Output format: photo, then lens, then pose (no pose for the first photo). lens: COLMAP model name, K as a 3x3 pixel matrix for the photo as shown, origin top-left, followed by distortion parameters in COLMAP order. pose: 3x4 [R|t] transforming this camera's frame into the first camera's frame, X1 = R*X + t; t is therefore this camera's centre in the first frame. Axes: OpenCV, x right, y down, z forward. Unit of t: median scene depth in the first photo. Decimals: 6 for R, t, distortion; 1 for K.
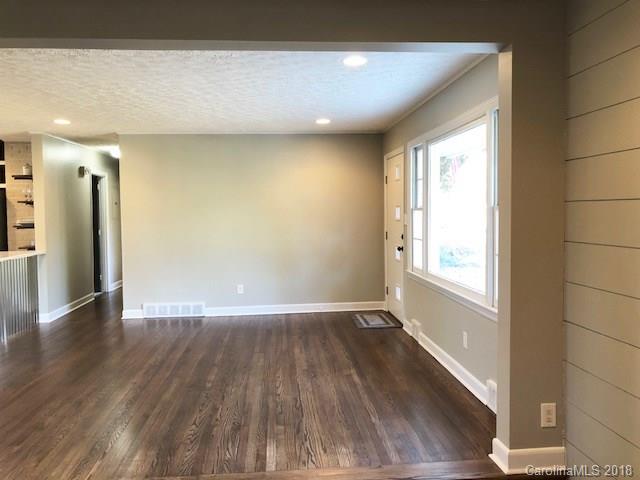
lens RADIAL K [[521.4, 0, 321.4], [0, 521.4, 239.6], [0, 0, 1]] dist [0.017556, -0.000701]
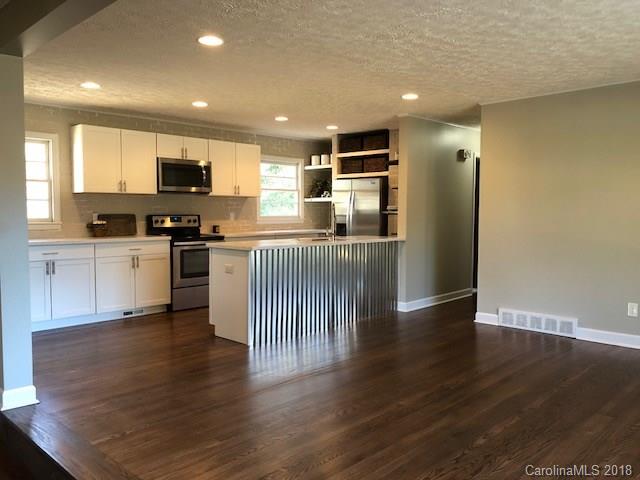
lens RADIAL K [[521.4, 0, 320.8], [0, 521.4, 242.9], [0, 0, 1]] dist [0.017556, -0.000701]
pose [[0.662511, 0.061231, -0.746546, 0.085731], [-0.052425, 0.998000, 0.035331, 0.004891], [0.747216, 0.015730, 0.664395, 0.240918]]
